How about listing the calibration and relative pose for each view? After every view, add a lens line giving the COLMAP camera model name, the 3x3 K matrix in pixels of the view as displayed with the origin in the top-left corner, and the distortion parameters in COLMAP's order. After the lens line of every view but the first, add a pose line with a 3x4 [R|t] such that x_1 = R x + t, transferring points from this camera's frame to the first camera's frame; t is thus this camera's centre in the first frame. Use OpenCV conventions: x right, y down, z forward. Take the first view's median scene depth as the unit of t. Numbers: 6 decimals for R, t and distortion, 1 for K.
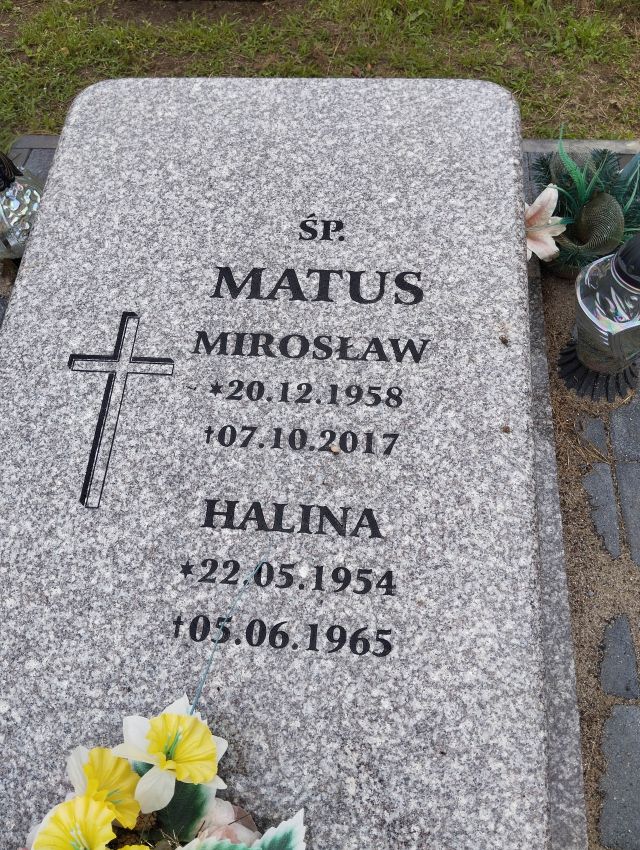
lens RADIAL K [[700.4, 0, 322.4], [0, 700.4, 425.9], [0, 0, 1]] dist [0.059140, -0.123795]
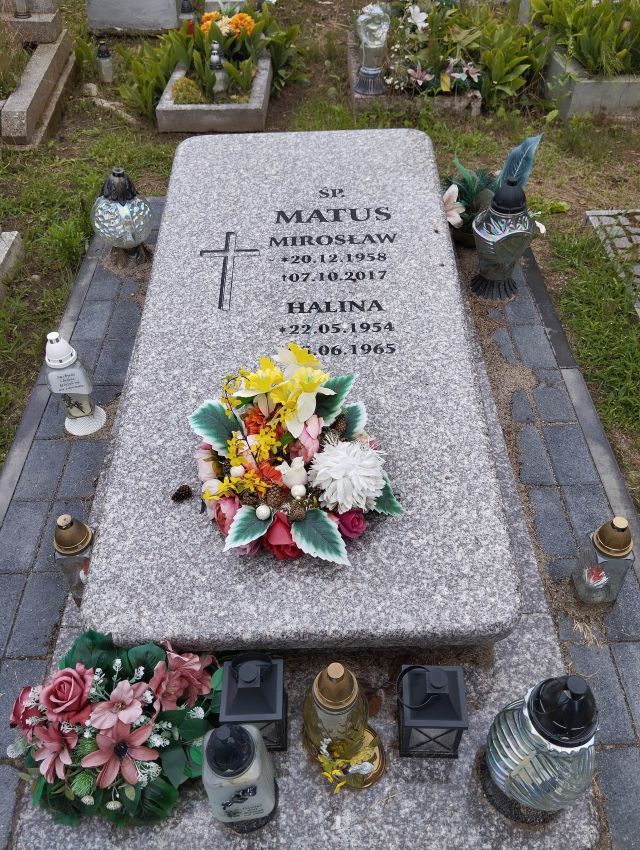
lens RADIAL K [[700.4, 0, 317.7], [0, 700.4, 425.8], [0, 0, 1]] dist [0.059140, -0.123795]
pose [[0.995402, -0.050071, 0.081654, -0.239051], [0.068232, 0.968962, -0.237609, 0.815206], [-0.067222, 0.242088, 0.967923, -0.680890]]
